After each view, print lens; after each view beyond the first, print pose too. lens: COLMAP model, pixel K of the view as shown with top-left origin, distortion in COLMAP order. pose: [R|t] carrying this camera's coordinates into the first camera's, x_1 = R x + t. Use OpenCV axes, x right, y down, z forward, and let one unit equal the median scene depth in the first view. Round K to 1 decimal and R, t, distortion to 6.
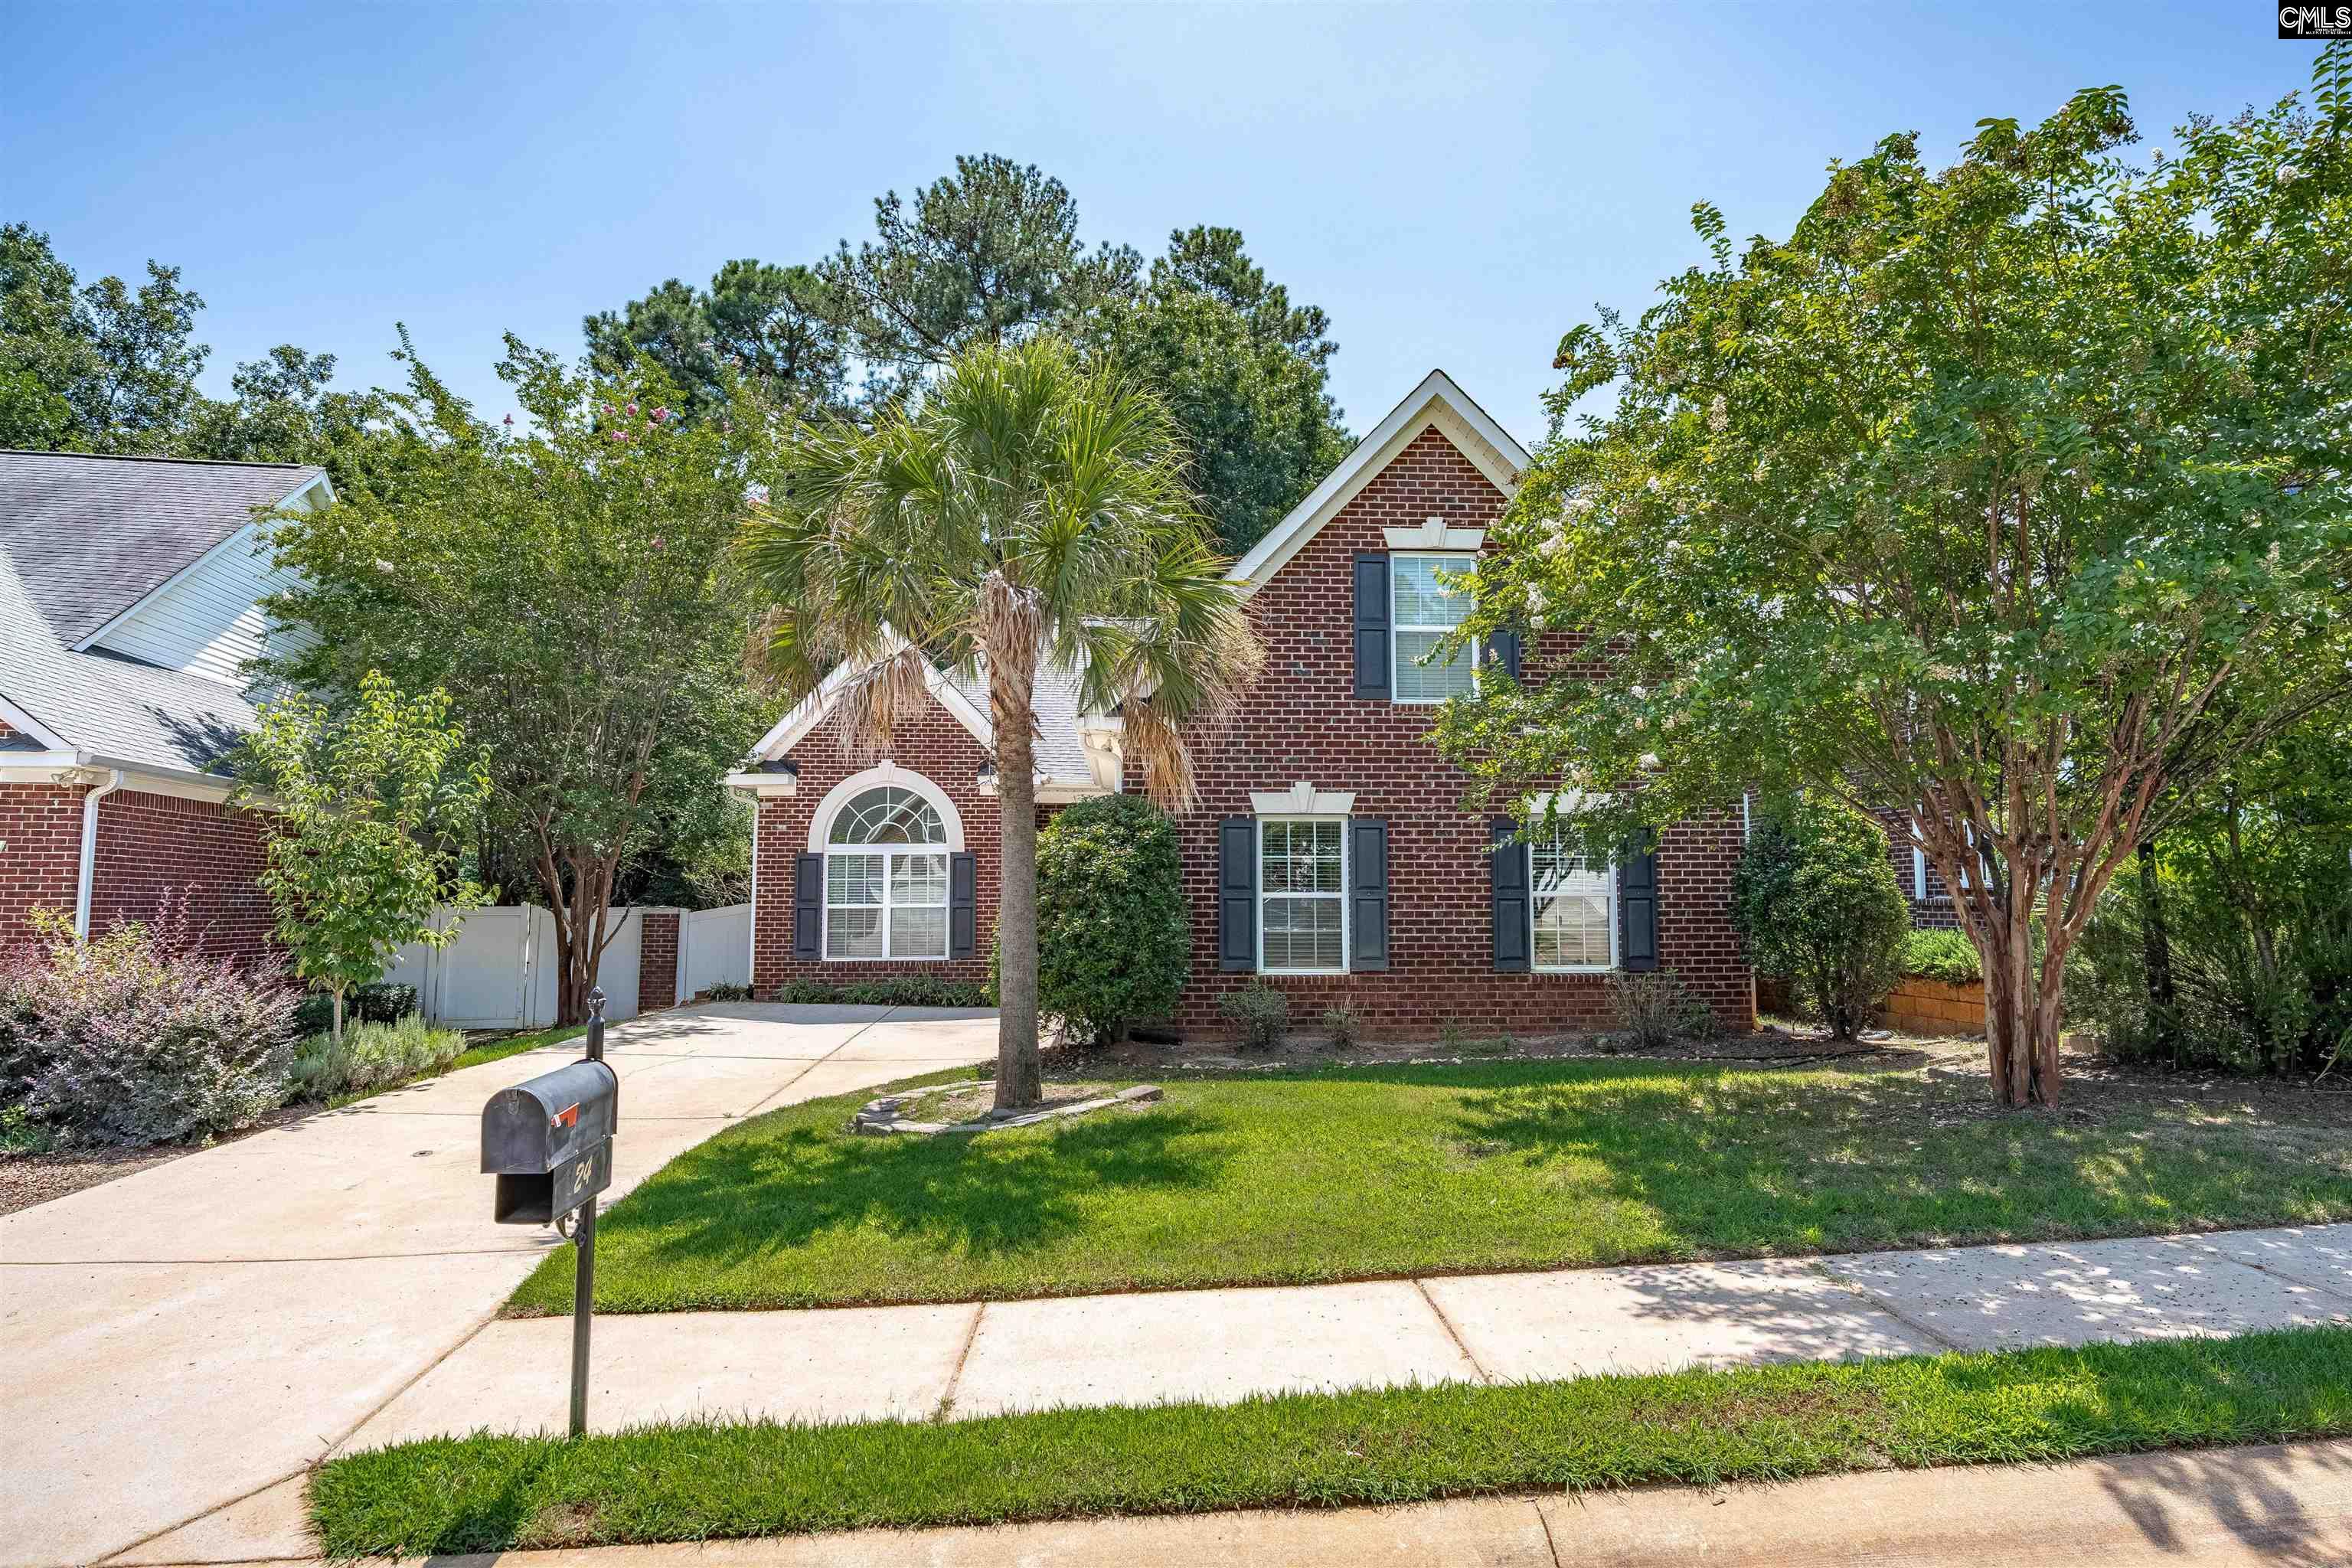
lens RADIAL K [[1085.1, 0, 1184.8], [0, 1085.1, 786.2], [0, 0, 1]] dist [-0.069021, 0.026674]
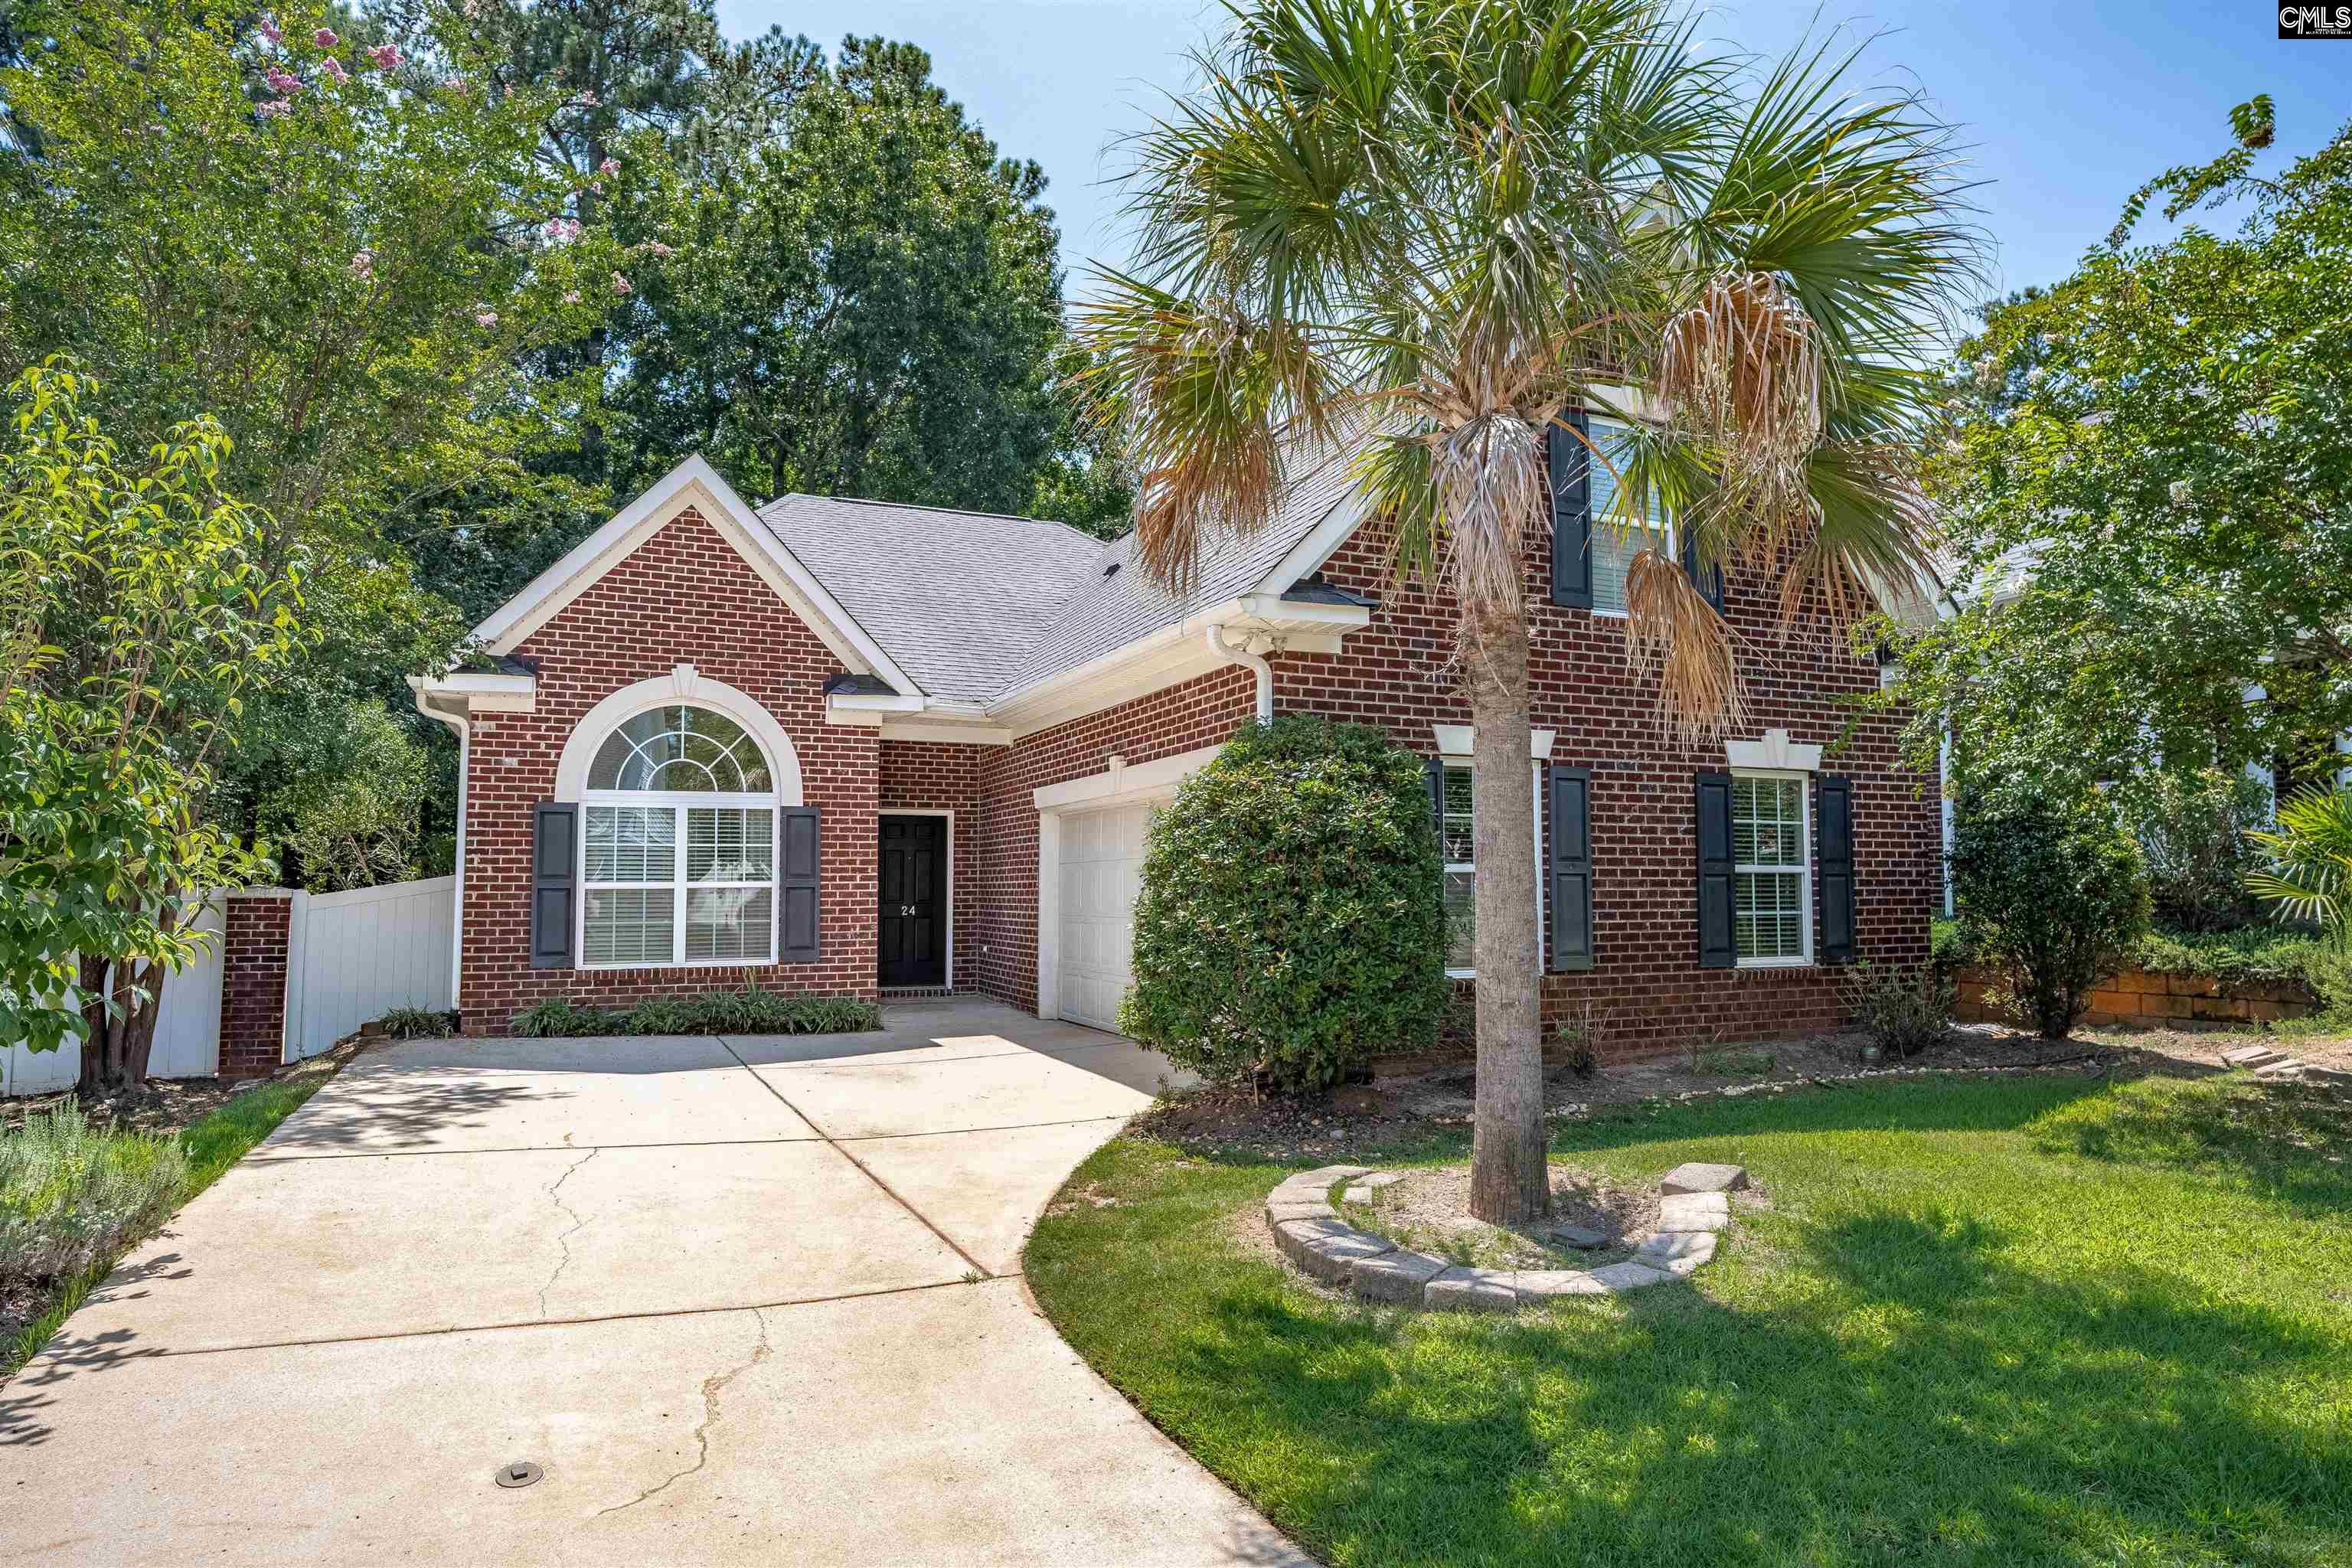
lens RADIAL K [[1258.3, 0, 1176.0], [0, 1258.3, 784.0], [0, 0, 1]] dist [-0.079606, 0.048148]
pose [[0.944712, 0.027307, 0.326764, -0.243022], [-0.035890, 0.999150, 0.020266, 0.022943], [-0.325932, -0.030873, 0.944889, 0.183612]]
